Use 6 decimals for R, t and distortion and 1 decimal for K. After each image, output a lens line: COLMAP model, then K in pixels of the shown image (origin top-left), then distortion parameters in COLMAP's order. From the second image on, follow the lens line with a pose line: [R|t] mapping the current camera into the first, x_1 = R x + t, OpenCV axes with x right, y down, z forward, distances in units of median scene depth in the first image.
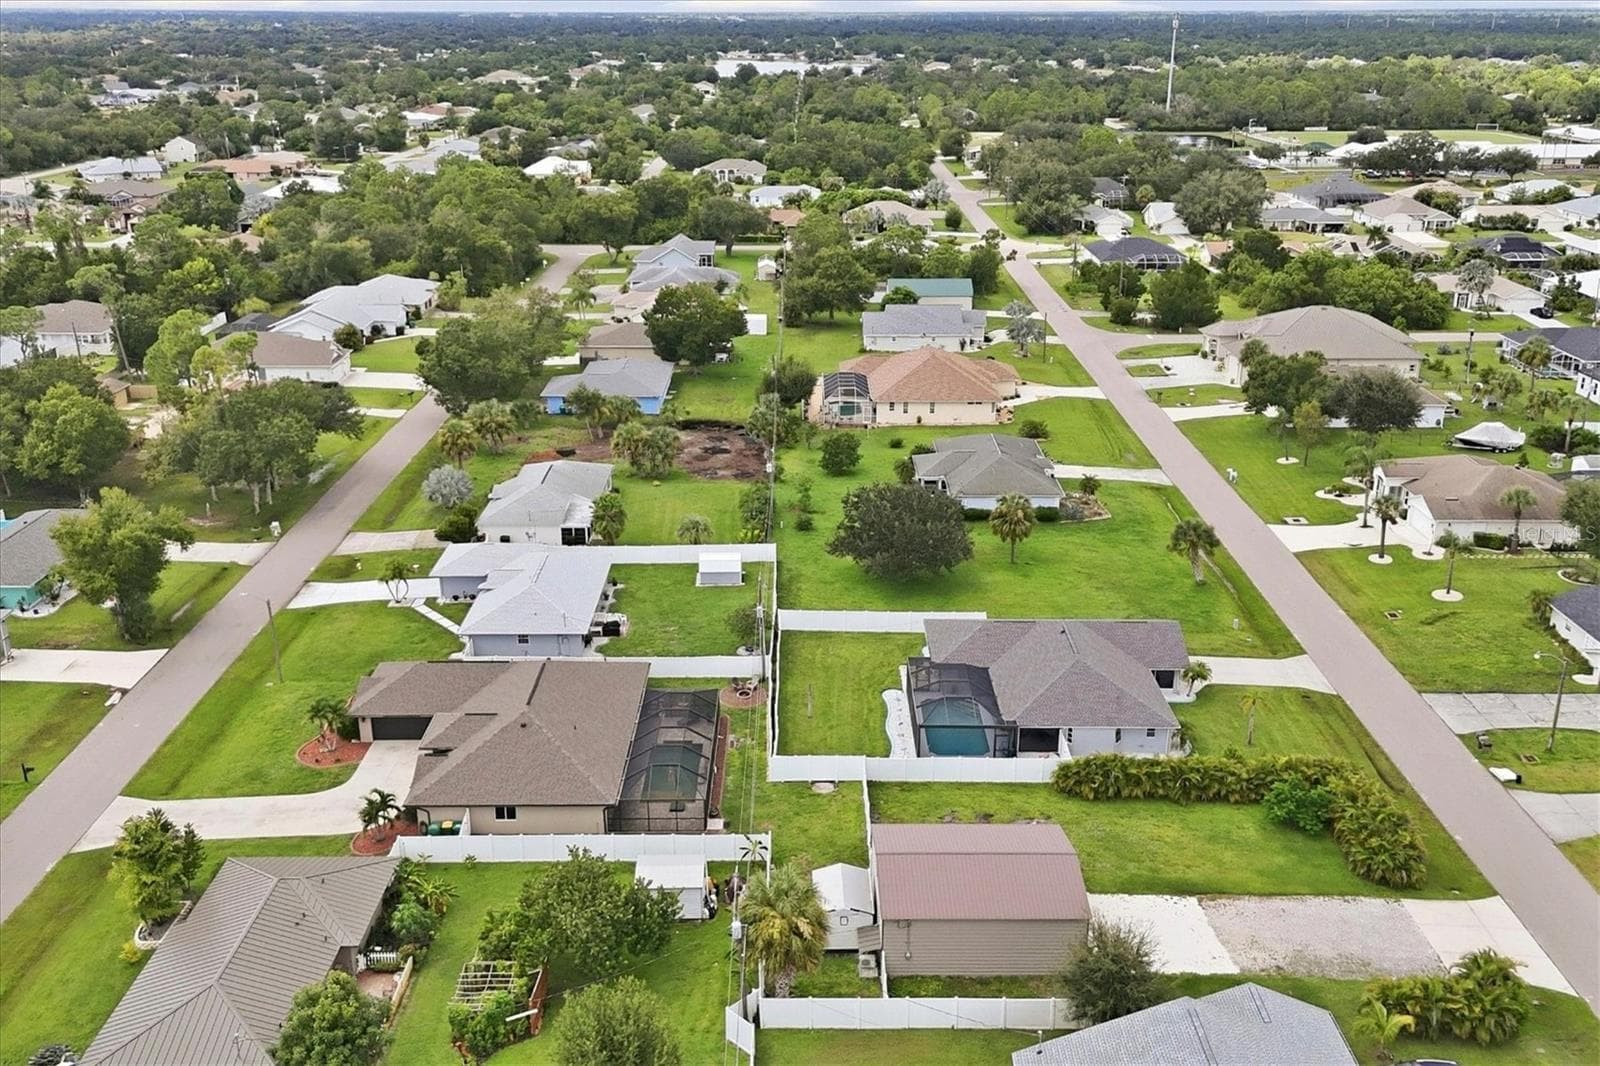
lens RADIAL K [[1381.9, 0, 800.0], [0, 1381.9, 533.0], [0, 0, 1]] dist [0.047482, -0.001789]
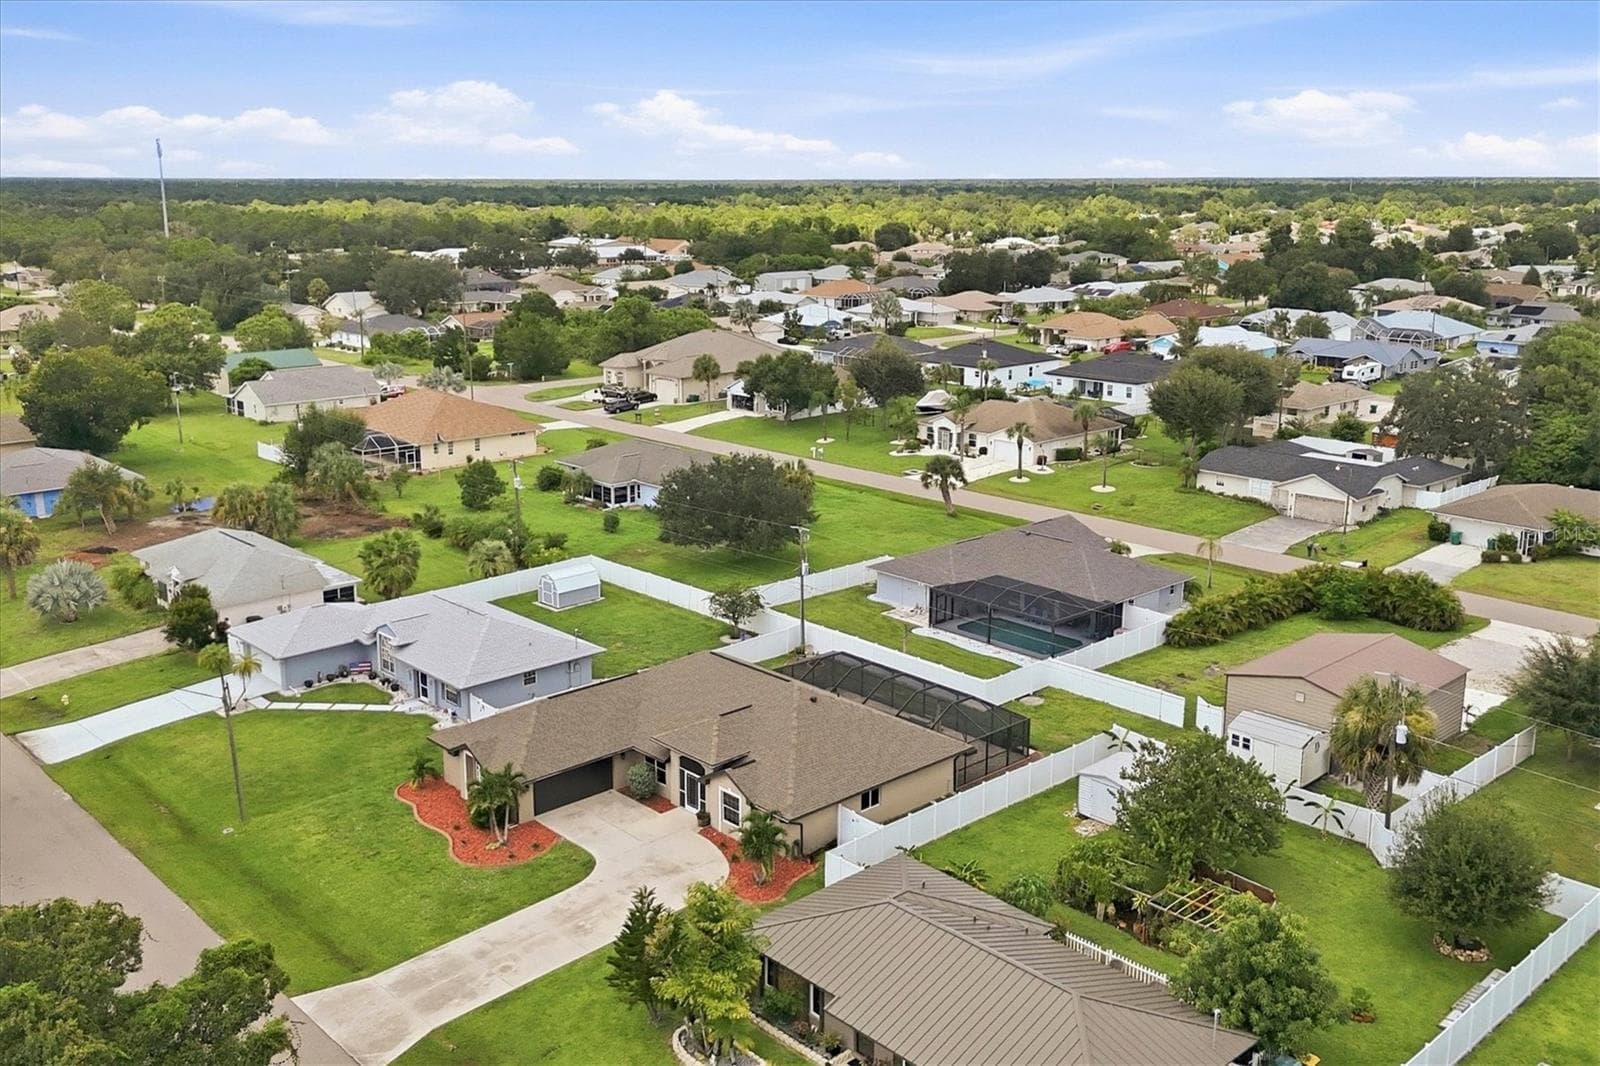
lens RADIAL K [[1381.9, 0, 800.0], [0, 1381.9, 533.0], [0, 0, 1]] dist [0.047482, -0.001789]
pose [[0.727599, -0.163166, 0.666316, -0.478062], [0.232391, 0.972497, -0.015621, 0.037229], [-0.645441, 0.166211, 0.745506, 0.266277]]
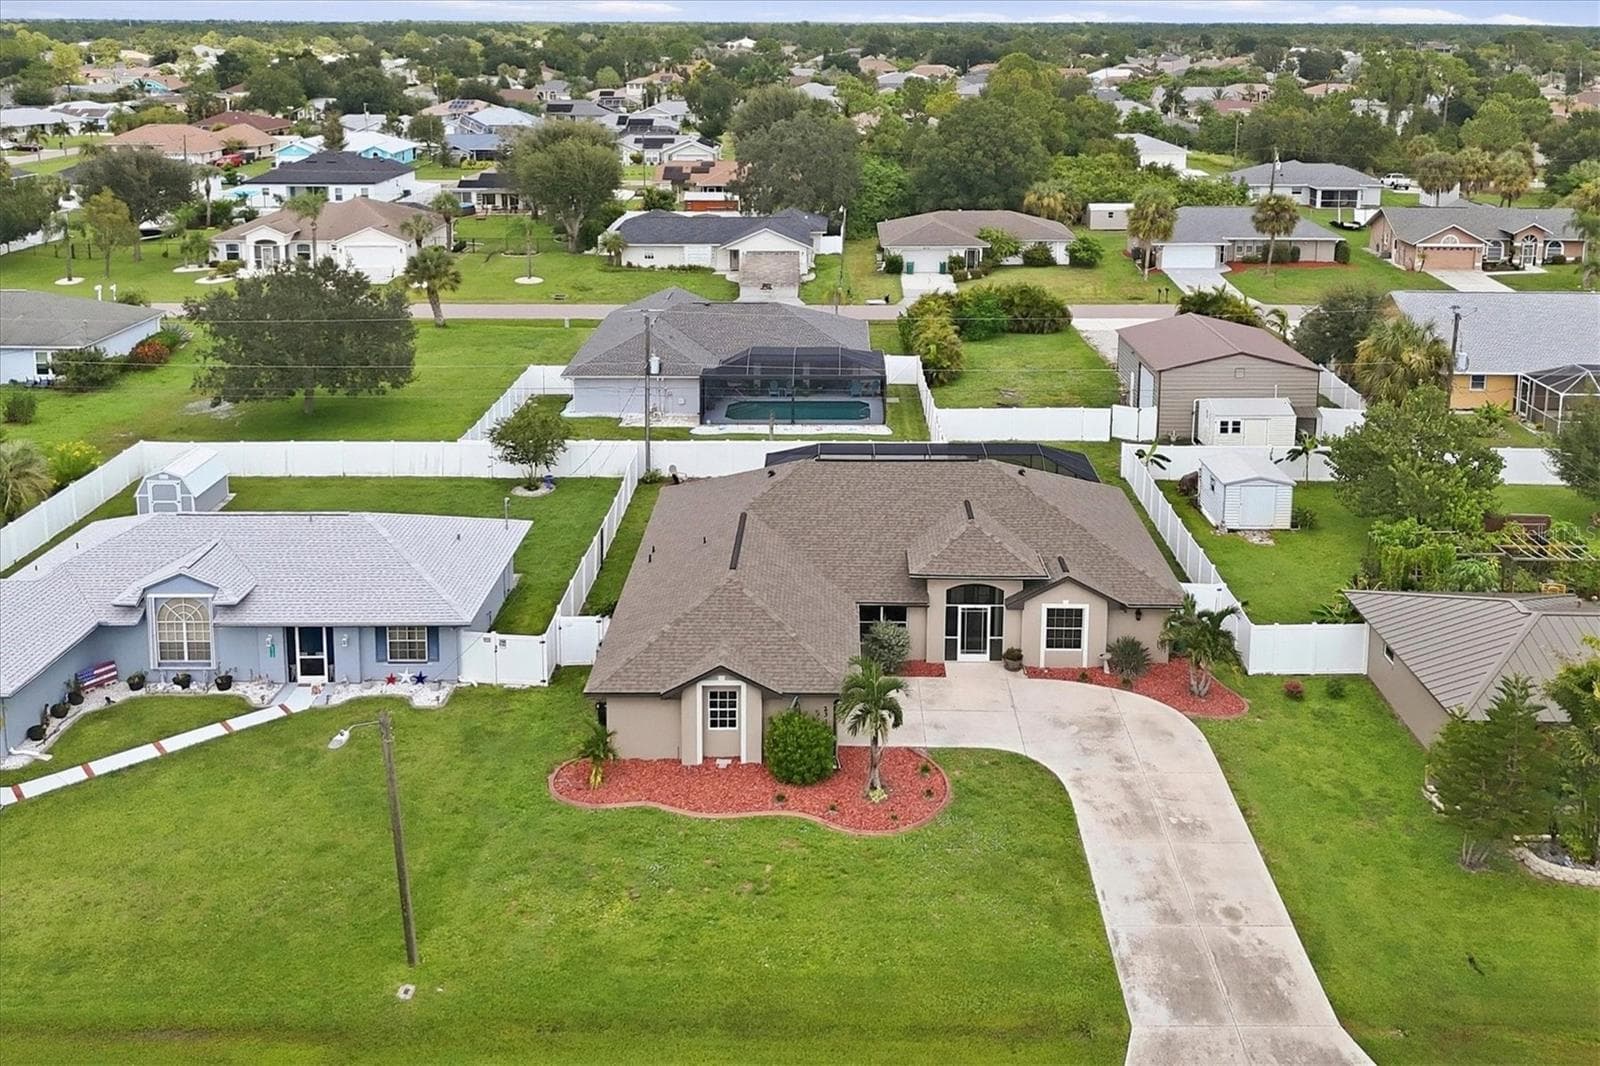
lens RADIAL K [[1381.9, 0, 800.0], [0, 1381.9, 533.0], [0, 0, 1]] dist [0.047482, -0.001789]
pose [[0.015436, -0.339304, 0.940550, -0.510254], [0.347806, 0.883741, 0.313102, -0.039122], [-0.937439, 0.322296, 0.131654, 0.689646]]
